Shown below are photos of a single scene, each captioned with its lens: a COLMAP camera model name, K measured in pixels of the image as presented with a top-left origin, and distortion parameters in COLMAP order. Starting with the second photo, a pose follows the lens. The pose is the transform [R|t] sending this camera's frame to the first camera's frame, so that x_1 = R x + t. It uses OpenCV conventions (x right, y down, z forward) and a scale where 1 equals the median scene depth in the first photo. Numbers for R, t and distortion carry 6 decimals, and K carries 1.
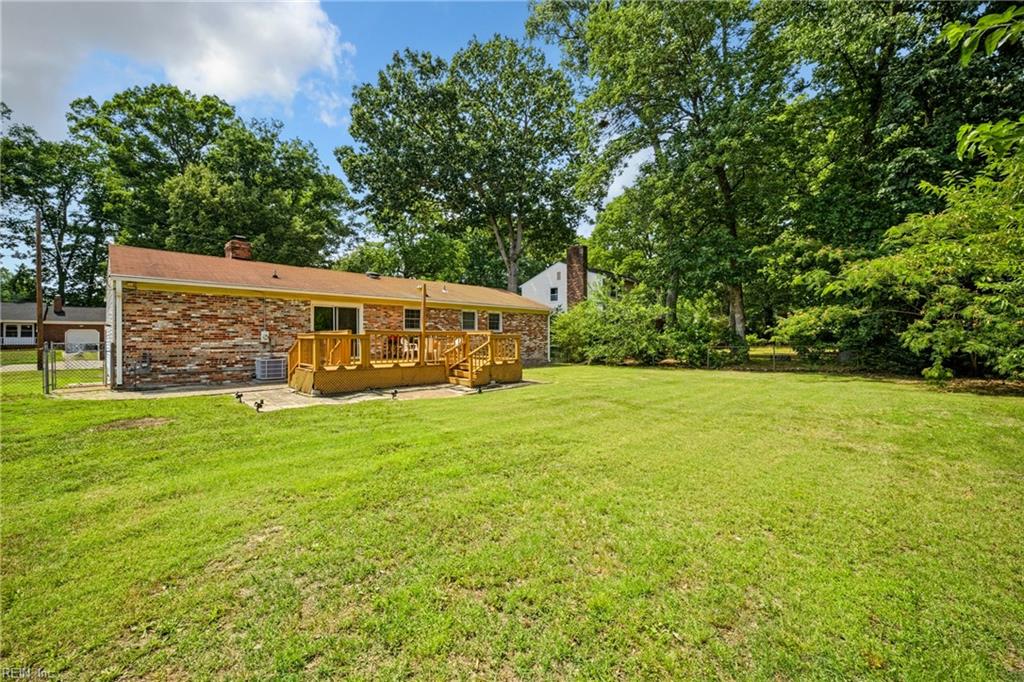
lens RADIAL K [[407.9, 0, 511.4], [0, 407.9, 336.7], [0, 0, 1]] dist [0.001016, 0.000738]
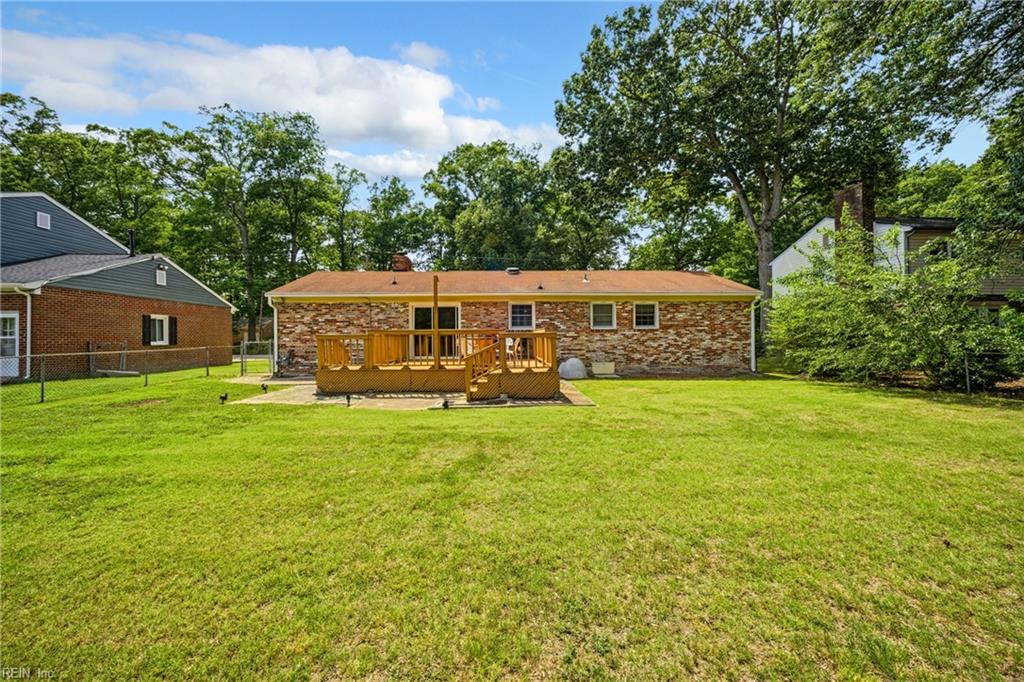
lens RADIAL K [[407.9, 0, 512.5], [0, 407.9, 336.2], [0, 0, 1]] dist [0.001016, 0.000738]
pose [[0.734495, -0.005680, -0.678590, 0.375812], [0.007973, 0.999968, 0.000259, 0.000857], [0.678567, -0.005600, 0.734517, 0.361358]]
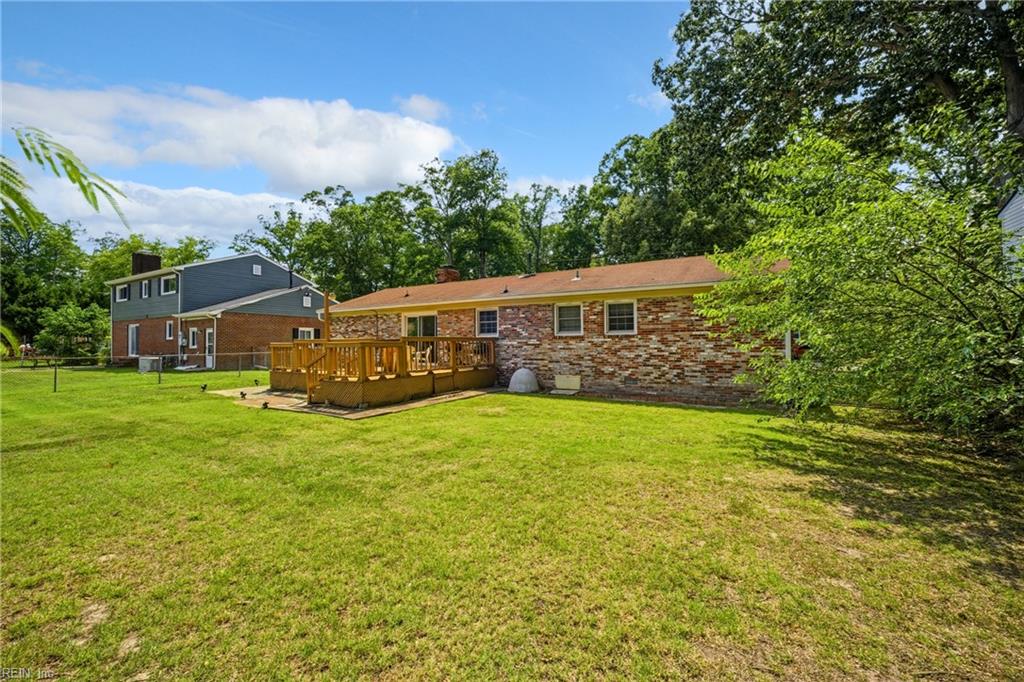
lens RADIAL K [[407.9, 0, 508.0], [0, 407.9, 335.1], [0, 0, 1]] dist [0.001016, 0.000738]
pose [[0.242434, -0.018735, -0.969987, 0.639353], [0.009098, 0.999813, -0.017037, -0.002188], [0.970125, -0.004695, 0.242560, 0.904959]]
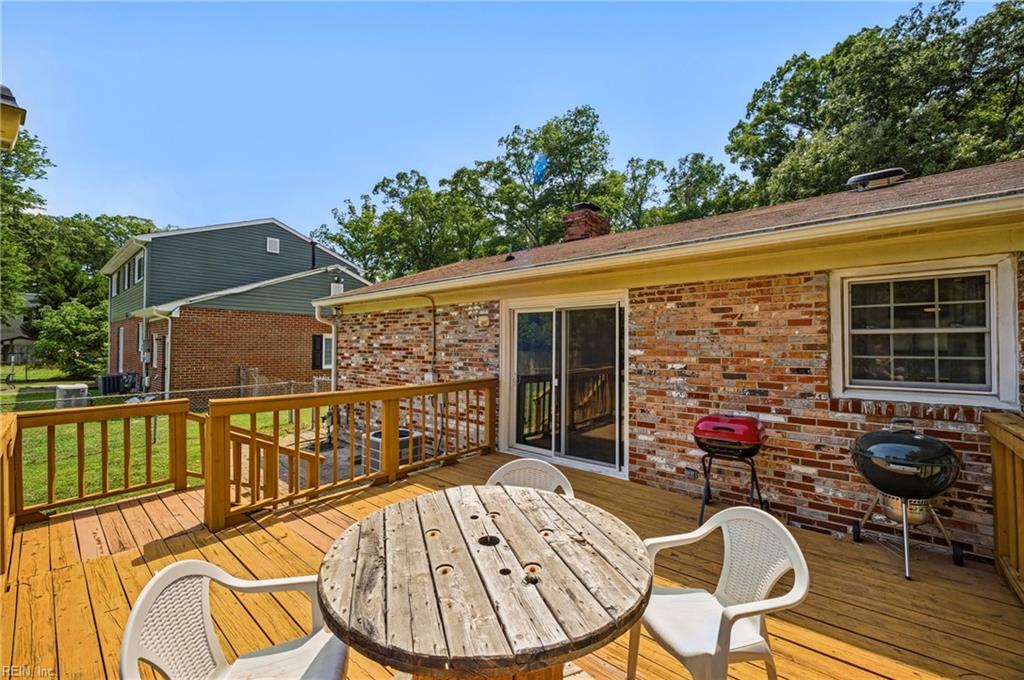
lens RADIAL K [[407.9, 0, 510.0], [0, 407.9, 340.3], [0, 0, 1]] dist [0.001016, 0.000738]
pose [[0.070197, -0.007751, -0.997503, -0.080764], [-0.000170, 0.999970, -0.007782, -0.041556], [0.997533, 0.000716, 0.070193, 0.877450]]
